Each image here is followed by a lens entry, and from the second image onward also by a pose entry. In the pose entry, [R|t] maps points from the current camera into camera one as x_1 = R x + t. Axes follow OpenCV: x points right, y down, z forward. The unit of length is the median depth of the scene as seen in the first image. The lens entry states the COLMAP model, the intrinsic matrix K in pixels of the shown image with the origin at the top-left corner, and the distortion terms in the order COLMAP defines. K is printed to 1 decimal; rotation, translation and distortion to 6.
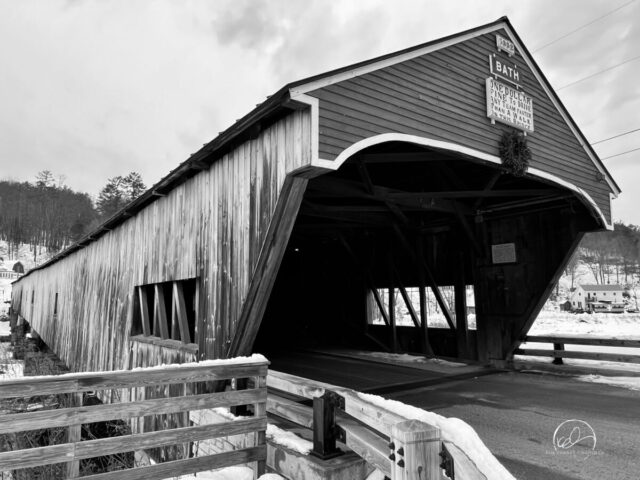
lens RADIAL K [[457.3, 0, 318.1], [0, 457.3, 243.0], [0, 0, 1]] dist [-0.004935, -0.018681]
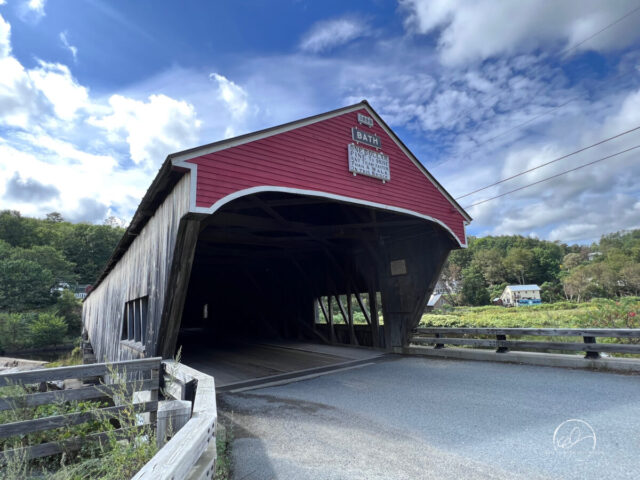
lens RADIAL K [[340.7, 0, 324.4], [0, 340.7, 240.3], [0, 0, 1]] dist [-0.017863, 0.001313]
pose [[0.999021, -0.036579, 0.024875, 0.239938], [0.038121, 0.997180, -0.064639, -0.000834], [-0.022440, 0.065524, 0.997599, -0.020361]]
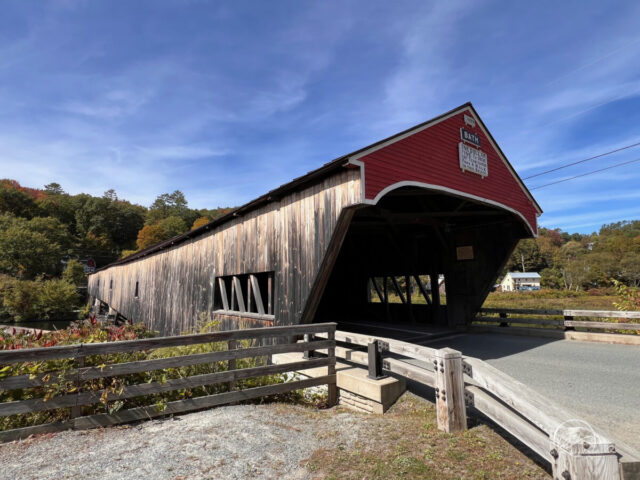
lens RADIAL K [[340.7, 0, 319.9], [0, 340.7, 237.1], [0, 0, 1]] dist [-0.017863, 0.001313]
pose [[0.999862, -0.004483, 0.015976, -0.120697], [0.004749, 0.999850, -0.016649, -0.018535], [-0.015899, 0.016723, 0.999734, -0.144323]]
